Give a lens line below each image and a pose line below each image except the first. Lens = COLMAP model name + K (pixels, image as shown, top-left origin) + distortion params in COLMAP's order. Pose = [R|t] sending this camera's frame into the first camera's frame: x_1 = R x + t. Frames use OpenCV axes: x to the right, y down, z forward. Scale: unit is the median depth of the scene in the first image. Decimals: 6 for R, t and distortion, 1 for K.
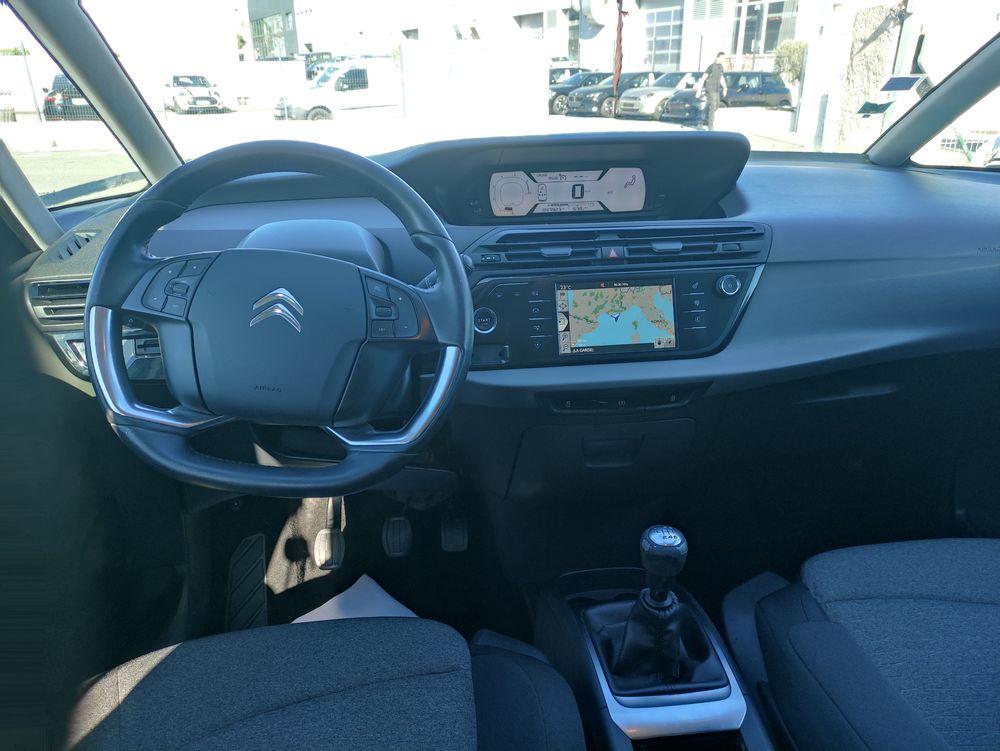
lens RADIAL K [[733.9, 0, 501.9], [0, 733.9, 383.9], [0, 0, 1]] dist [0.027918, -0.004279]
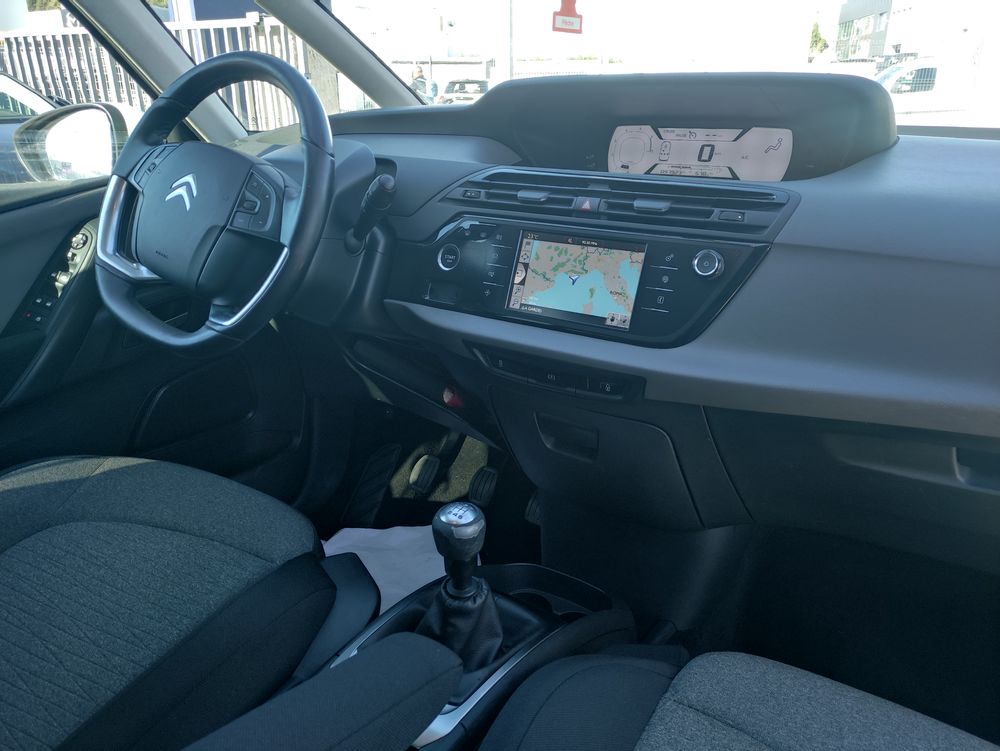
lens RADIAL K [[733.9, 0, 499.8], [0, 733.9, 371.7], [0, 0, 1]] dist [0.027918, -0.004279]
pose [[0.760694, 0.244852, -0.601159, 0.625181], [-0.257628, 0.963945, 0.066618, -0.021817], [0.595796, 0.104199, 0.796348, 0.278266]]
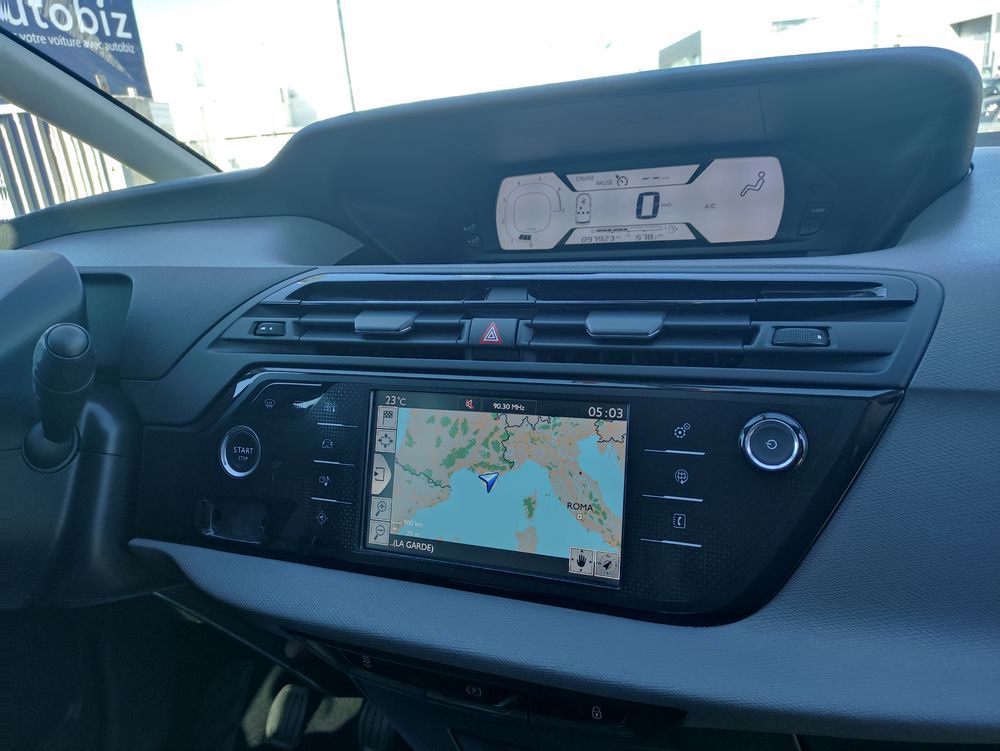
lens RADIAL K [[733.9, 0, 509.5], [0, 733.9, 369.9], [0, 0, 1]] dist [0.027918, -0.004279]
pose [[0.873722, 0.083742, -0.479162, 0.362930], [-0.114801, 0.992742, -0.035833, -0.140420], [0.472684, 0.086316, 0.876995, 0.620976]]
